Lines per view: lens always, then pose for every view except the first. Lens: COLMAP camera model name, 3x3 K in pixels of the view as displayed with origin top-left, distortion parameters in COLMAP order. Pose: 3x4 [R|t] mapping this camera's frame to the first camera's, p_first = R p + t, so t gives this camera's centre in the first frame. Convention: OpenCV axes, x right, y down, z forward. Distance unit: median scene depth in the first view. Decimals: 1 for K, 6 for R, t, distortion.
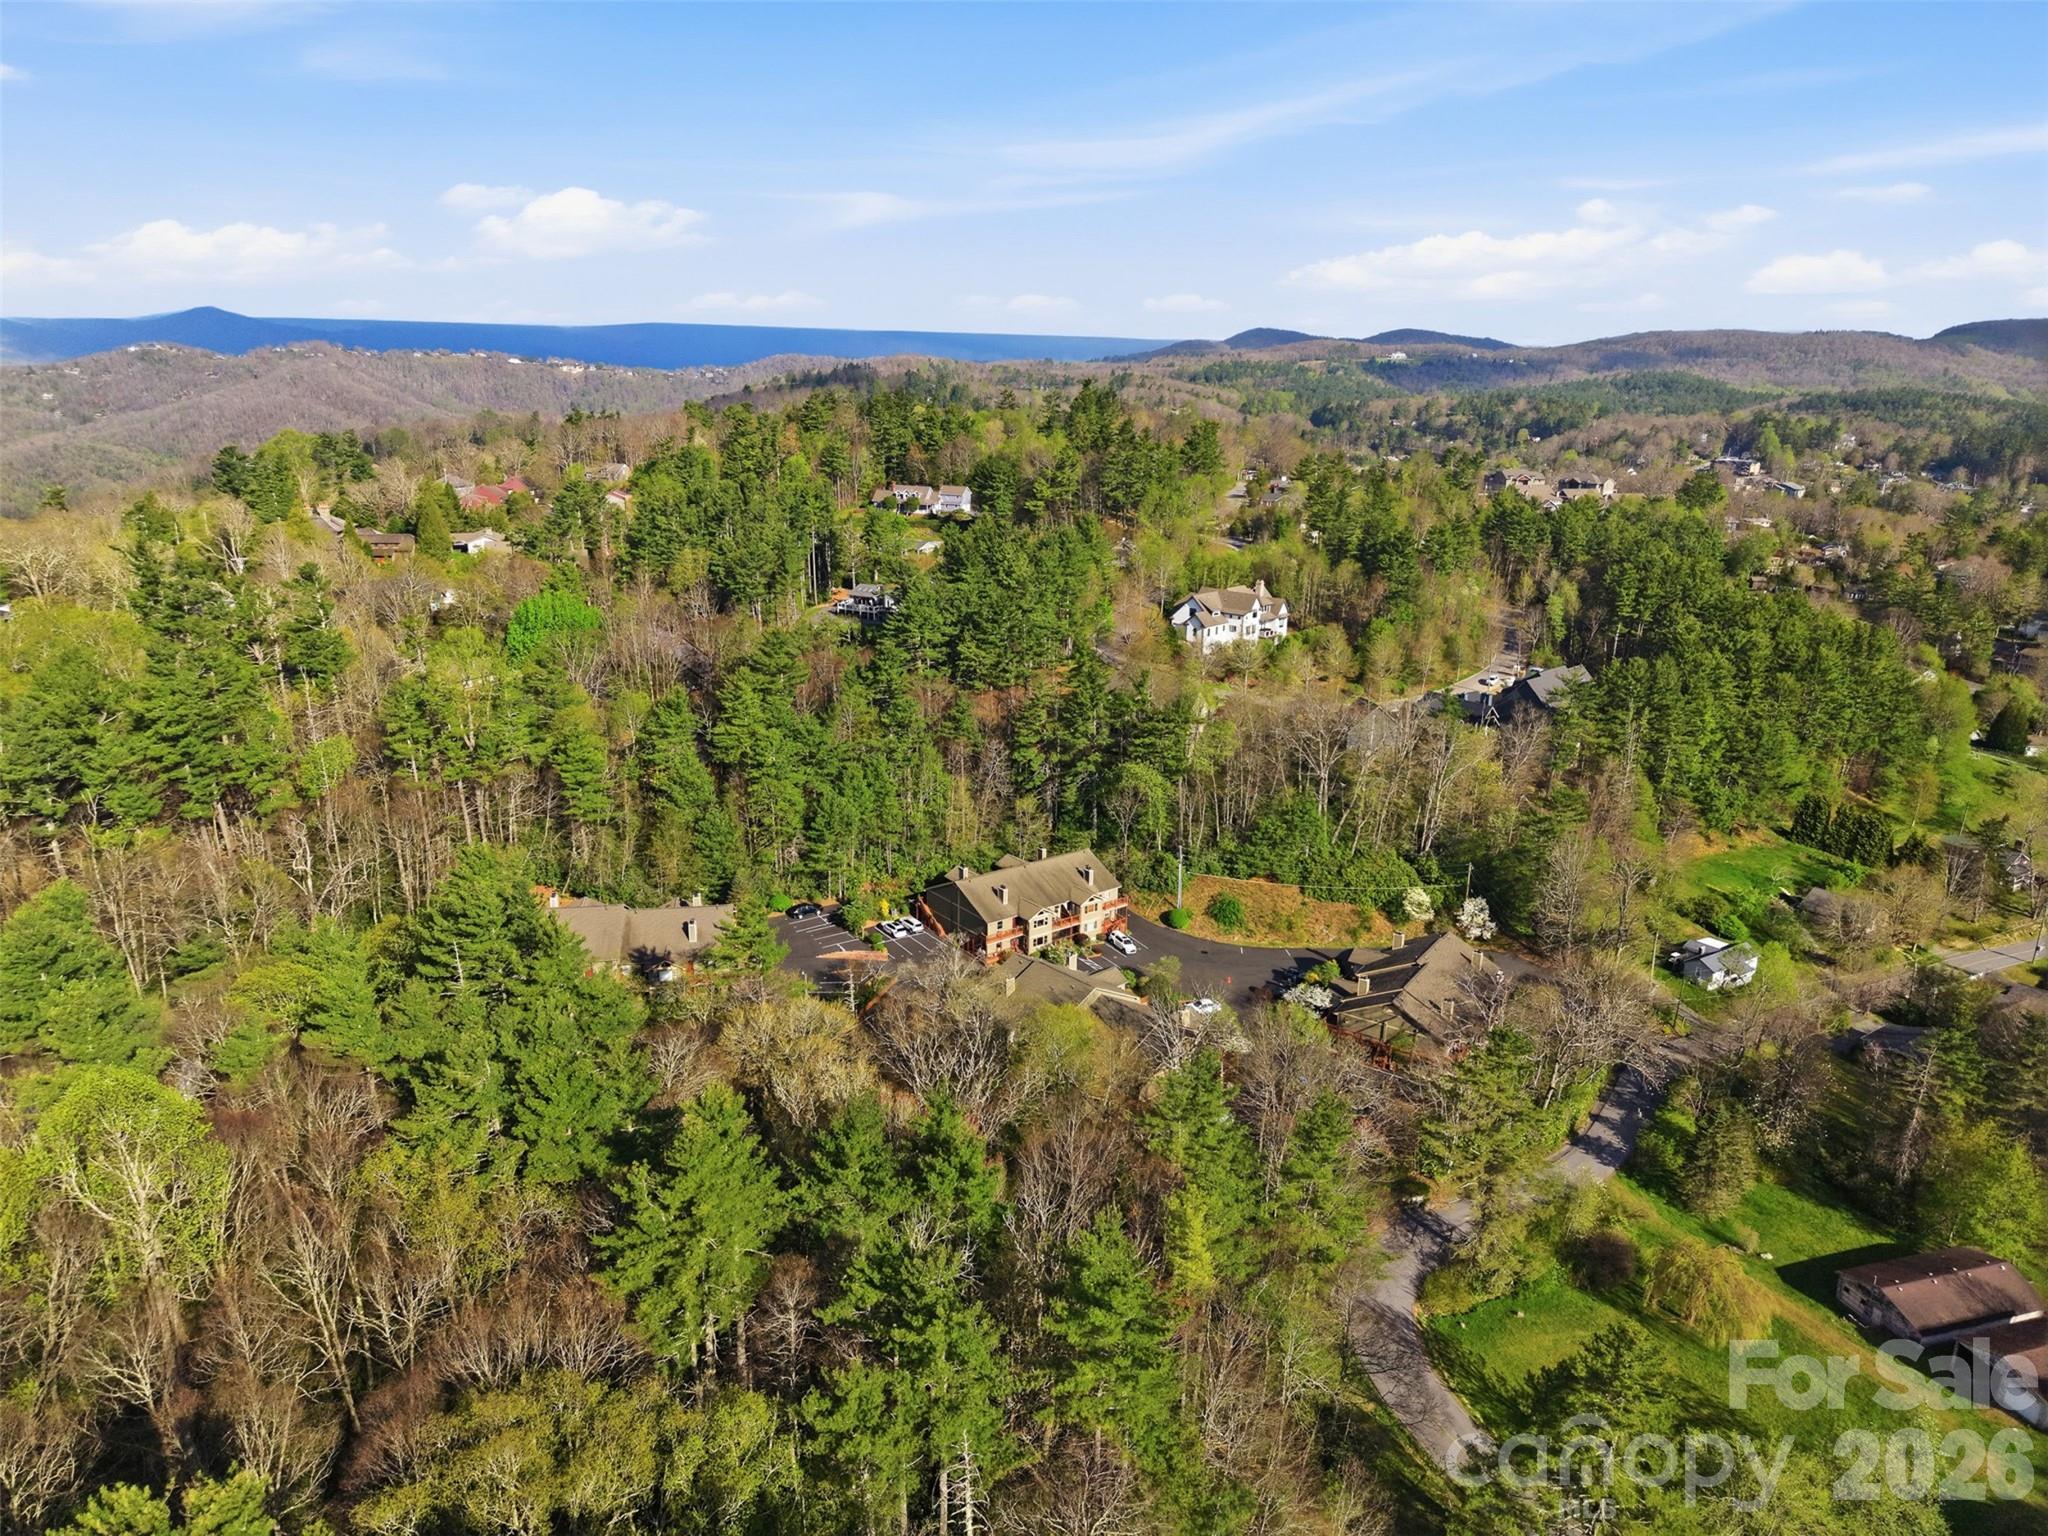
lens RADIAL K [[1371.2, 0, 1024.9], [0, 1371.2, 808.6], [0, 0, 1]] dist [0.015476, -0.029489]
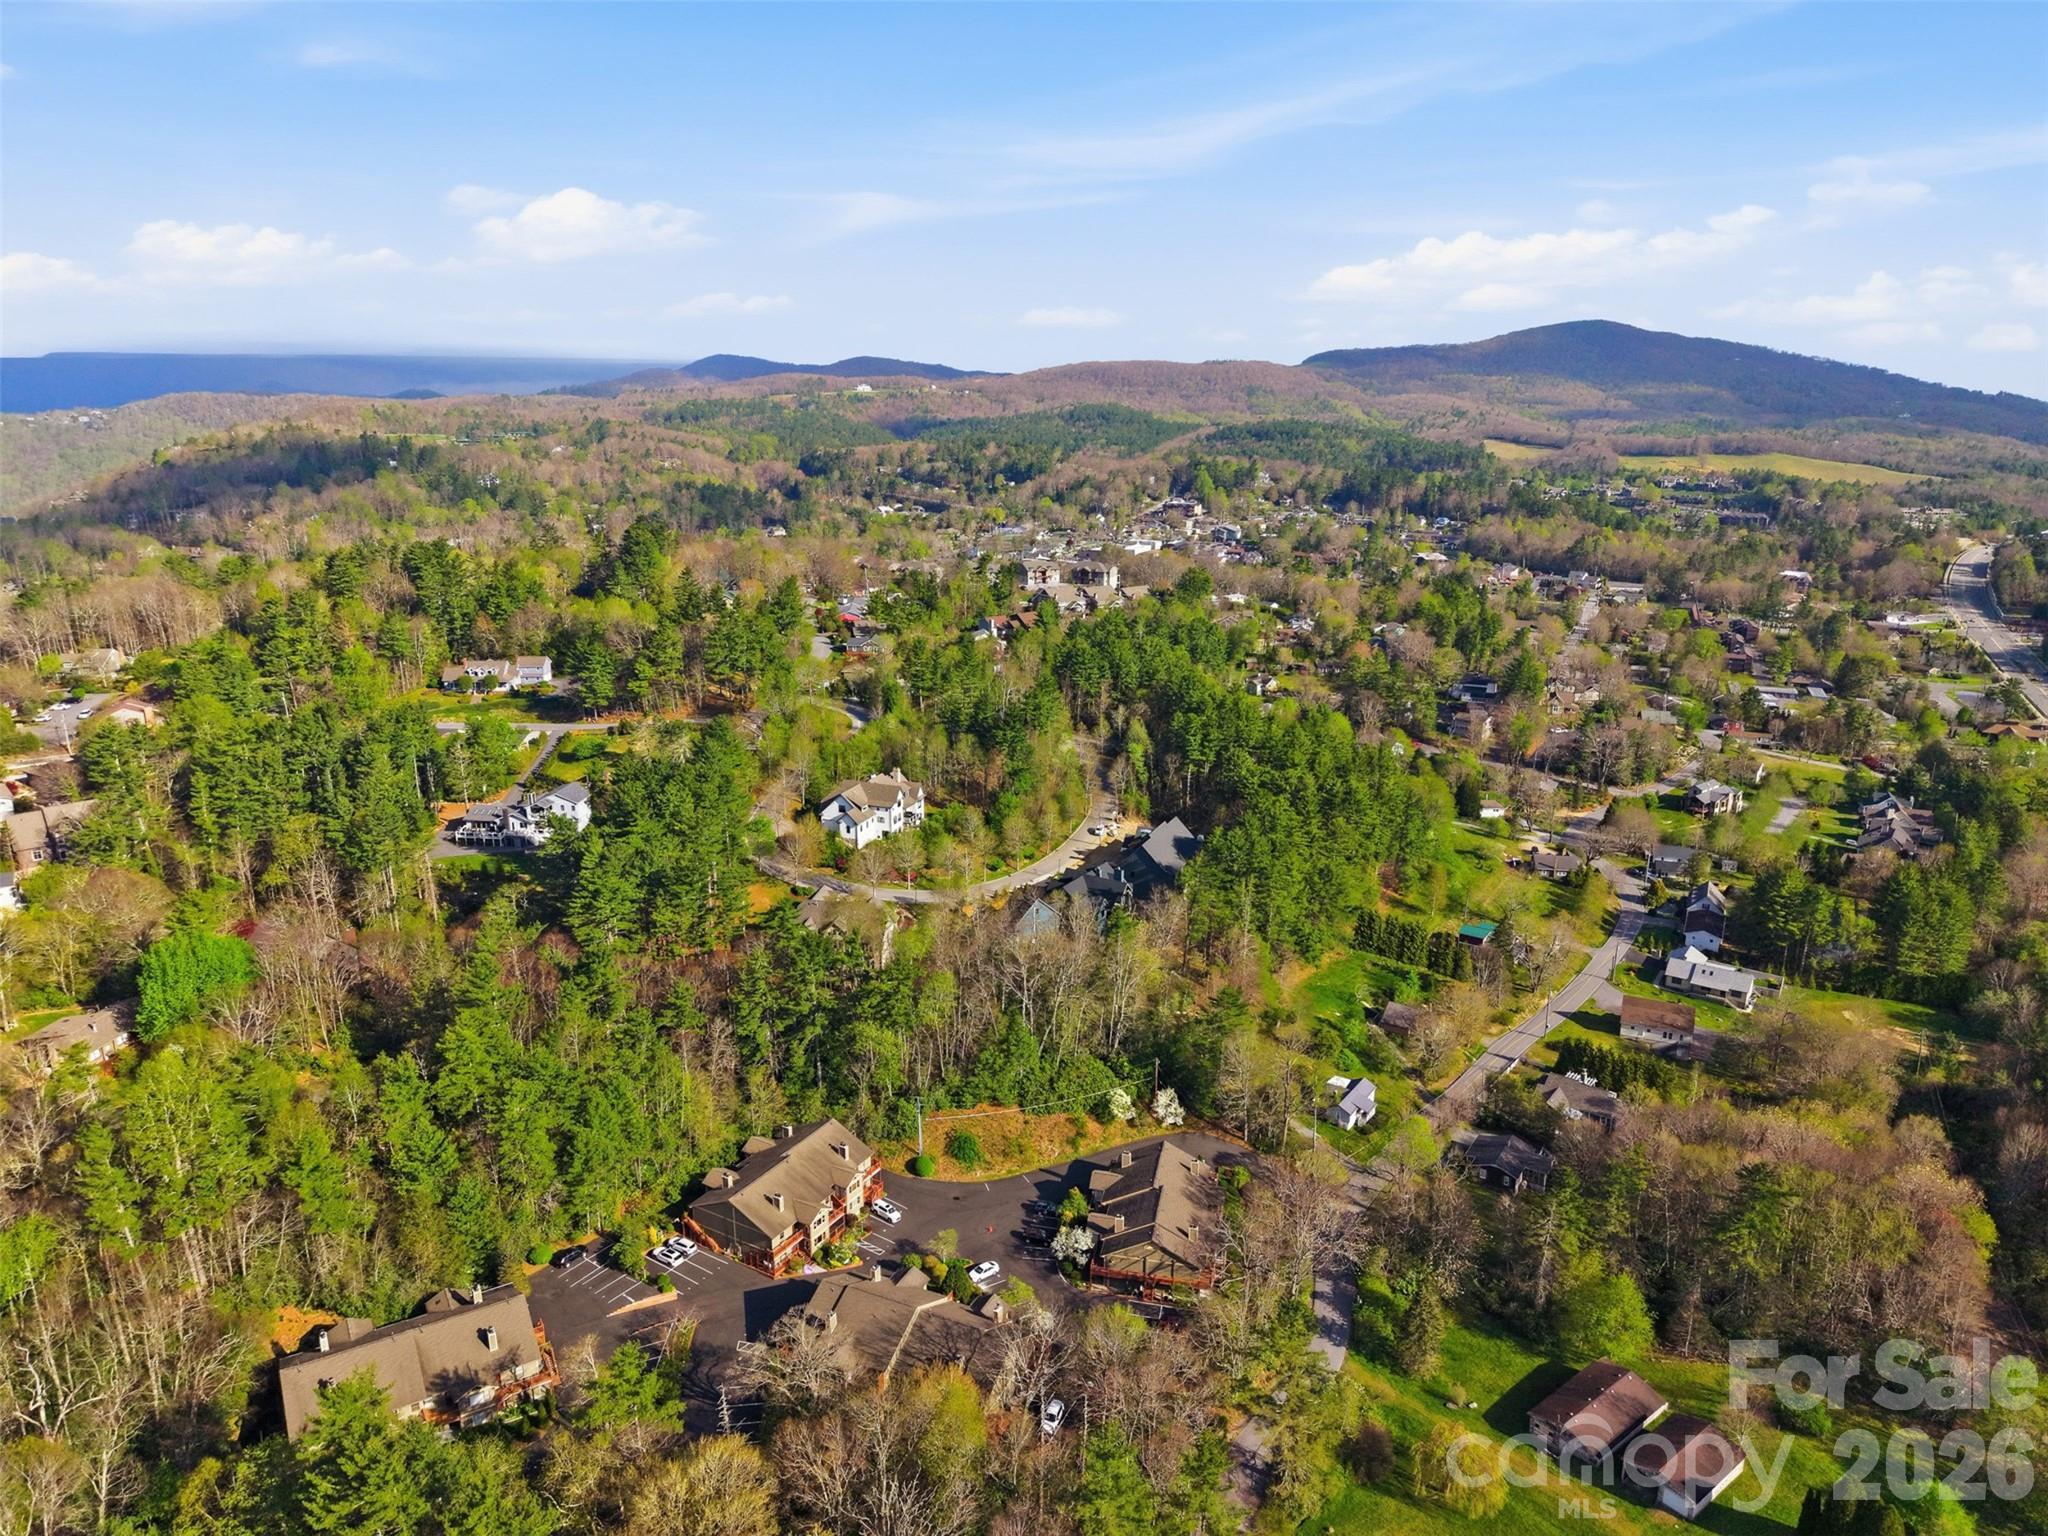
lens RADIAL K [[1398.7, 0, 1018.9], [0, 1398.7, 706.5], [0, 0, 1]] dist [0.124156, -0.212599]
pose [[0.924287, -0.100201, 0.368311, -0.138245], [0.119869, 0.992310, -0.030851, -0.169730], [-0.362388, 0.072664, 0.929191, -0.055230]]
